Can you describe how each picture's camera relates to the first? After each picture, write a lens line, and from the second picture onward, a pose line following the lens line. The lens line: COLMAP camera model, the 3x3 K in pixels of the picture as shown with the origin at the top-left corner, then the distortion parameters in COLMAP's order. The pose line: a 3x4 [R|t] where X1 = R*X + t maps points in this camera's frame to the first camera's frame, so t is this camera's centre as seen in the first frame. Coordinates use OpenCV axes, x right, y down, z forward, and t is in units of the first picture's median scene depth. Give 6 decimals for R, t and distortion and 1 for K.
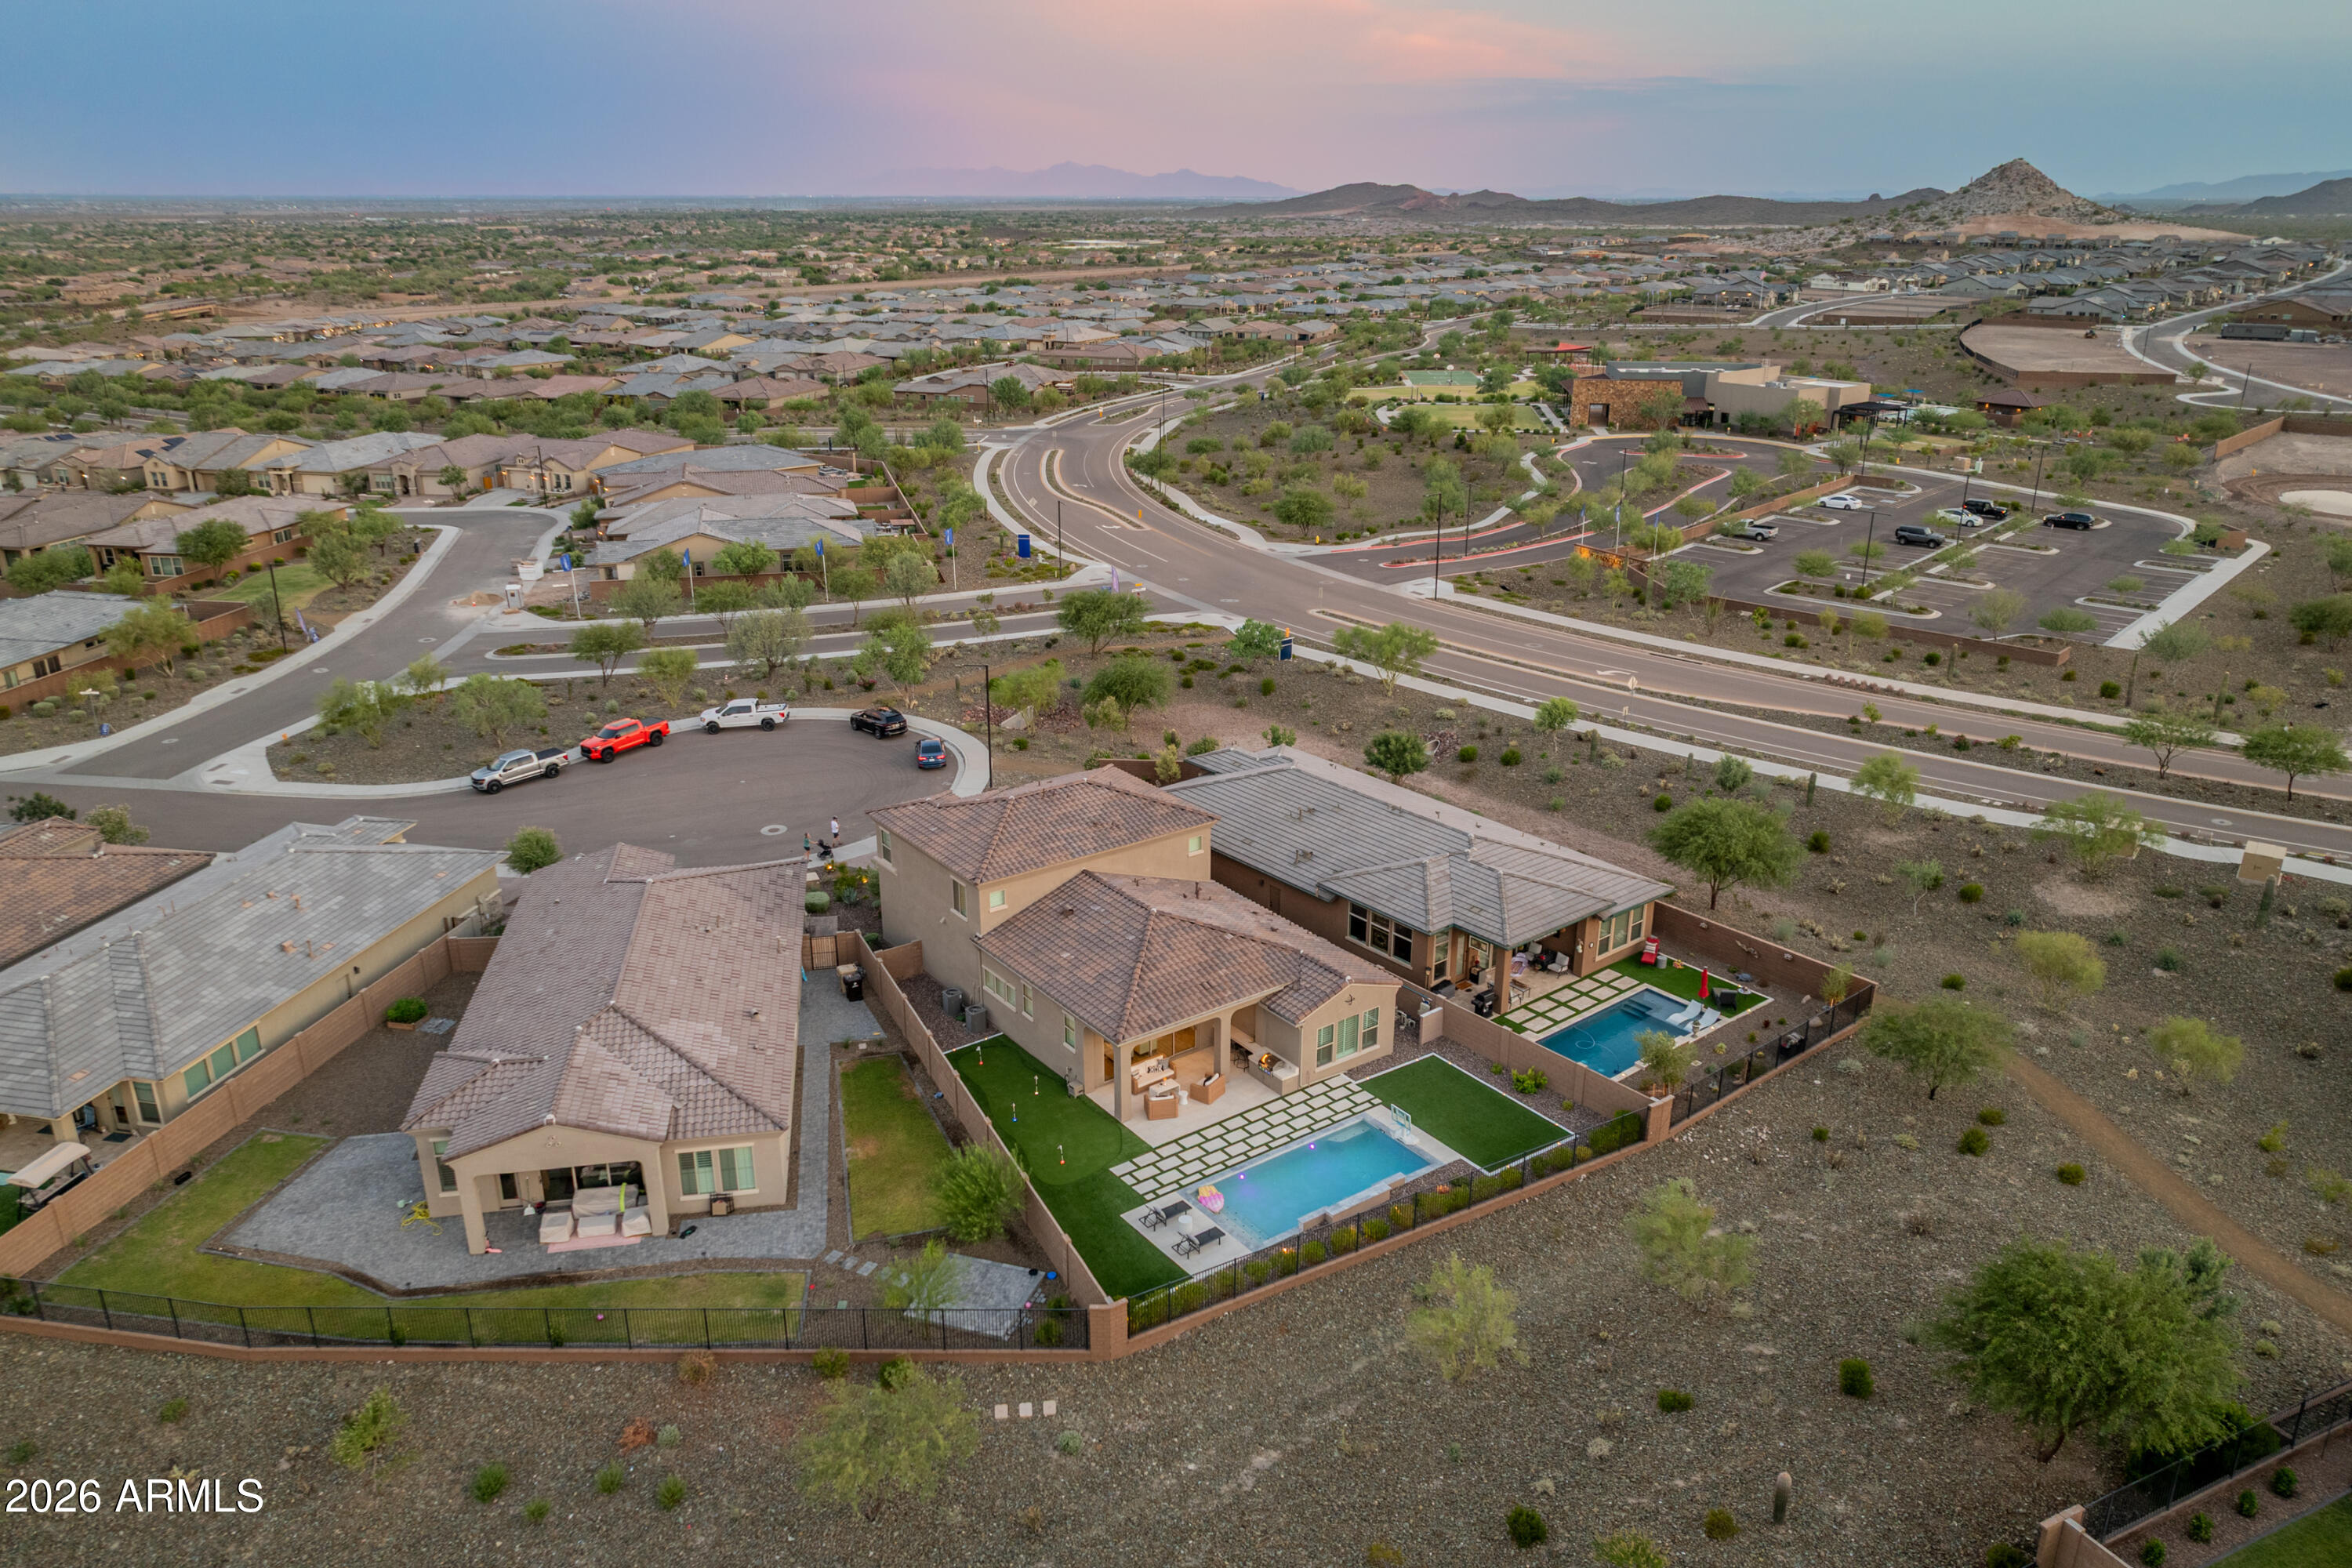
lens RADIAL K [[1646.0, 0, 1179.4], [0, 1646.0, 797.7], [0, 0, 1]] dist [-0.000247, -0.001870]
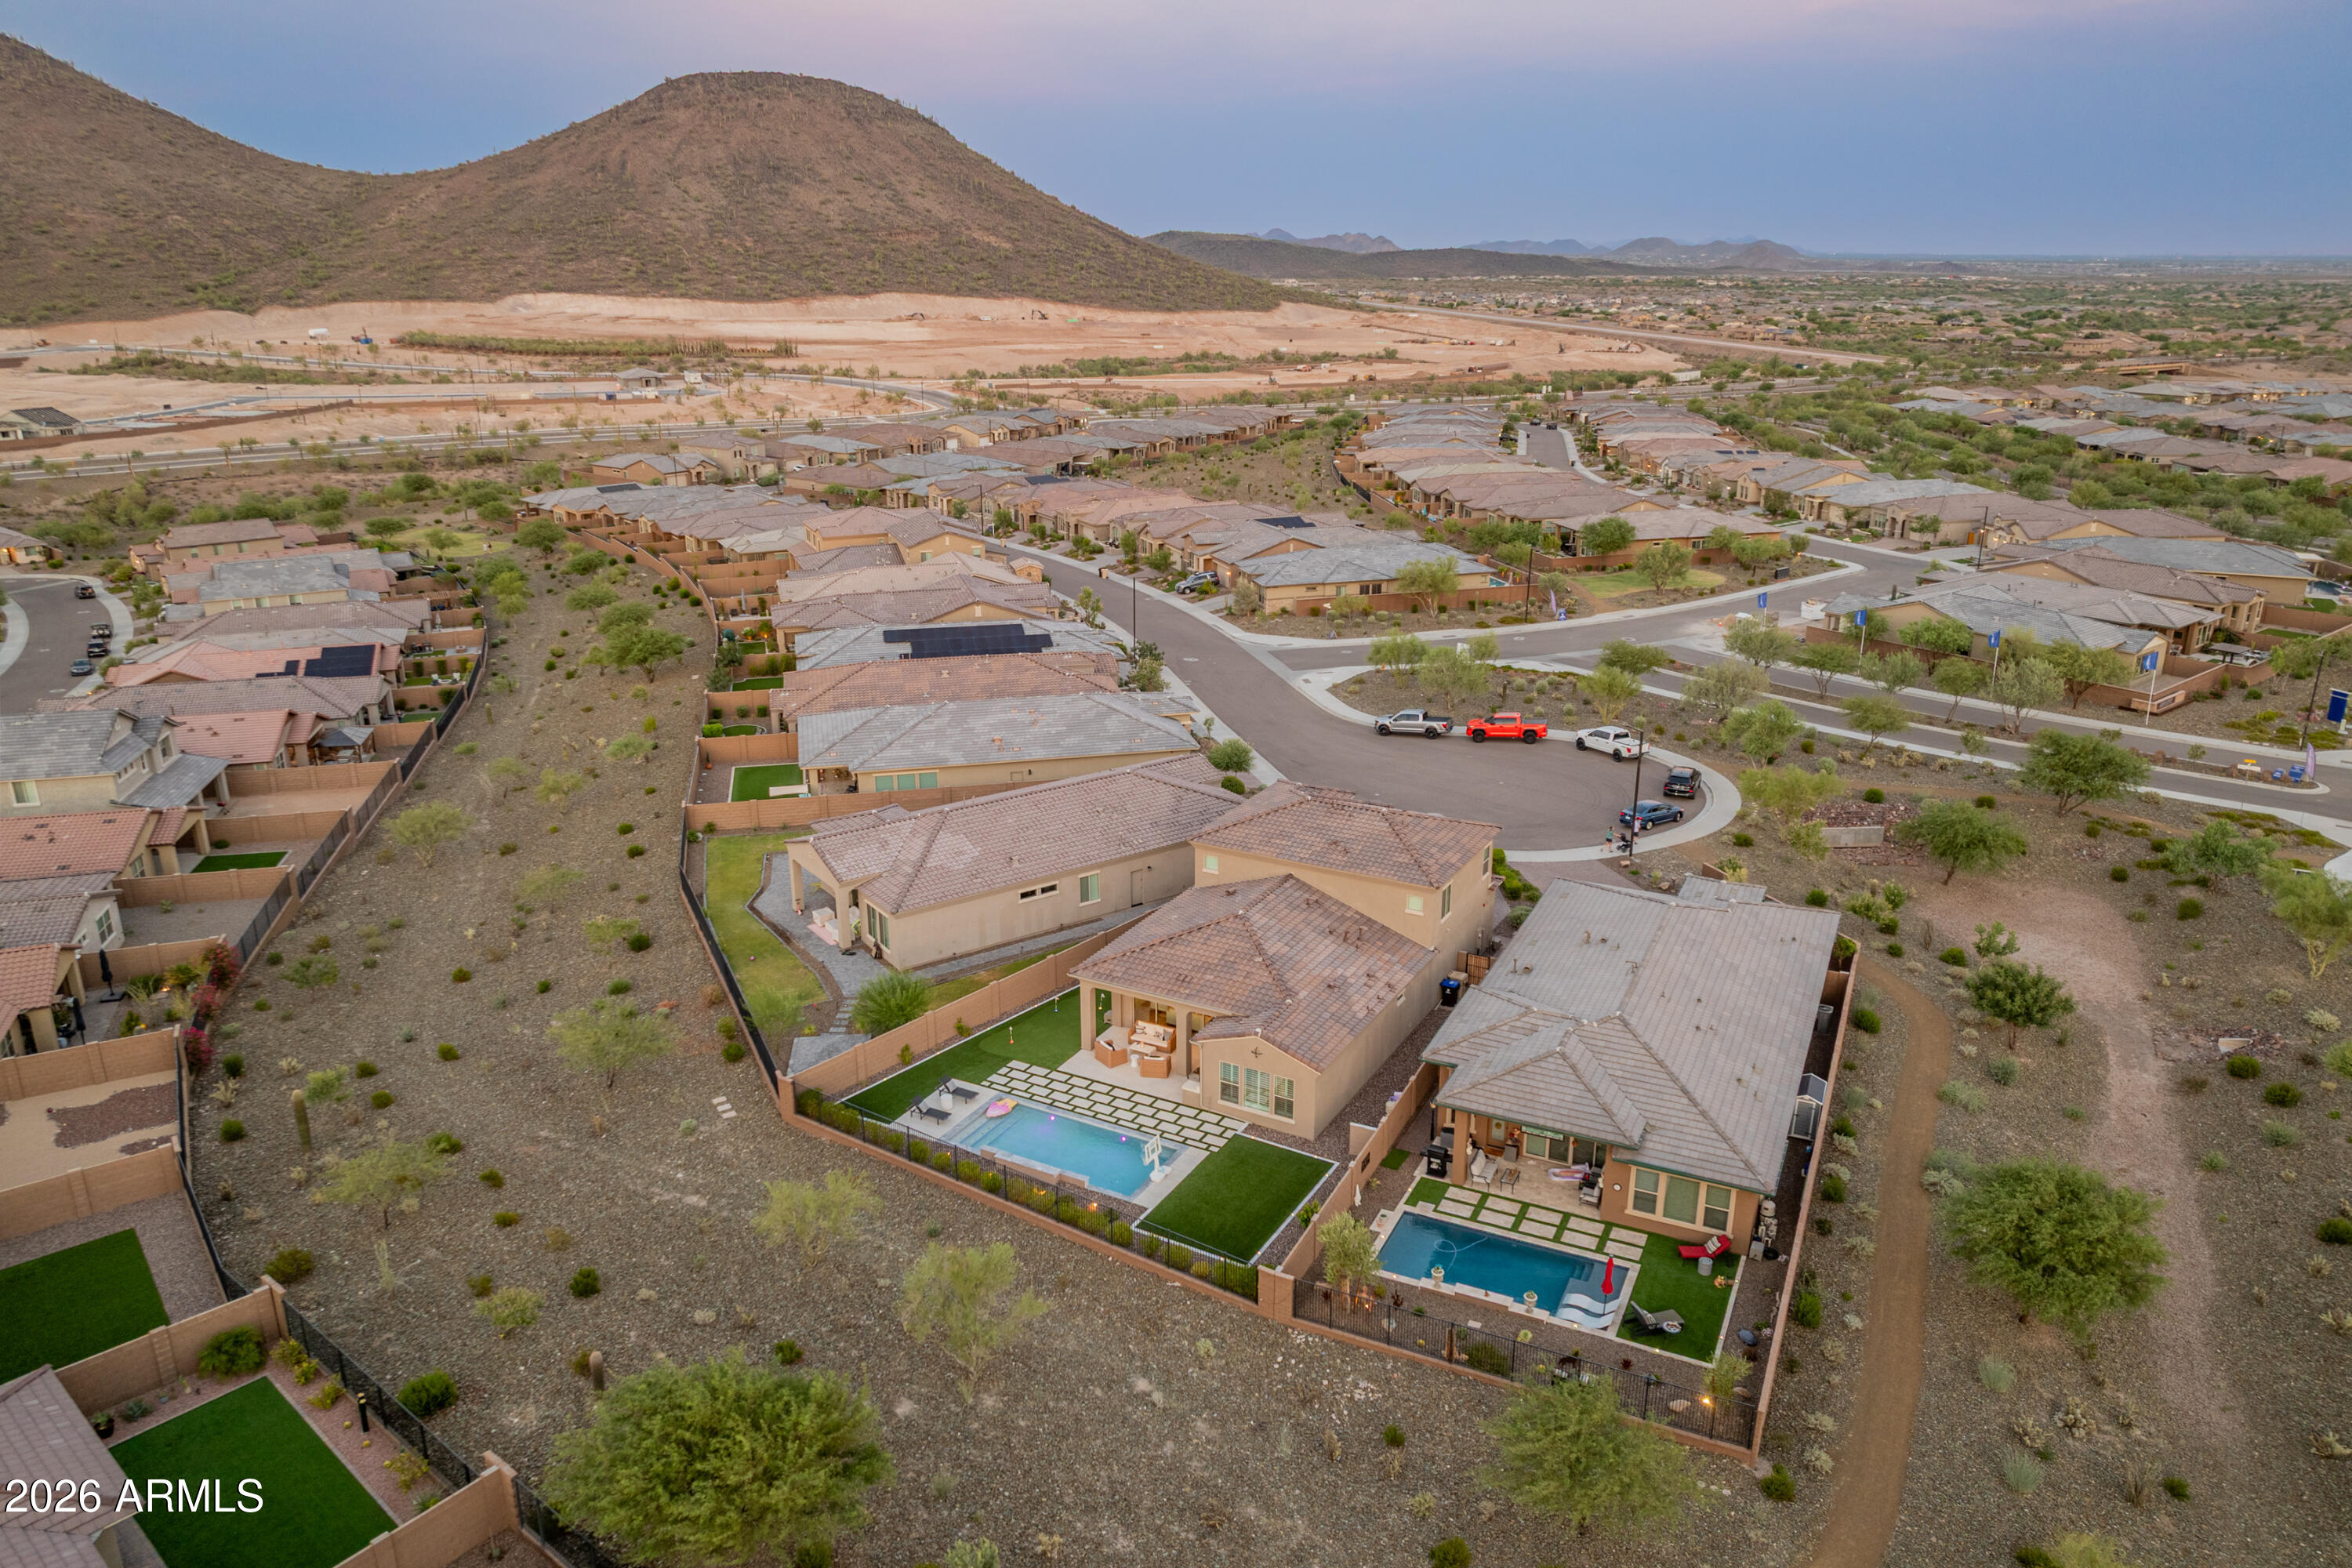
lens RADIAL K [[1623.3, 0, 1176.0], [0, 1623.3, 784.0], [0, 0, 1]] dist [0.015816, -0.062673]
pose [[0.418050, 0.284428, -0.862748, 0.816933], [-0.315782, 0.935993, 0.155560, -0.153983], [0.851772, 0.207408, 0.481109, 0.417262]]
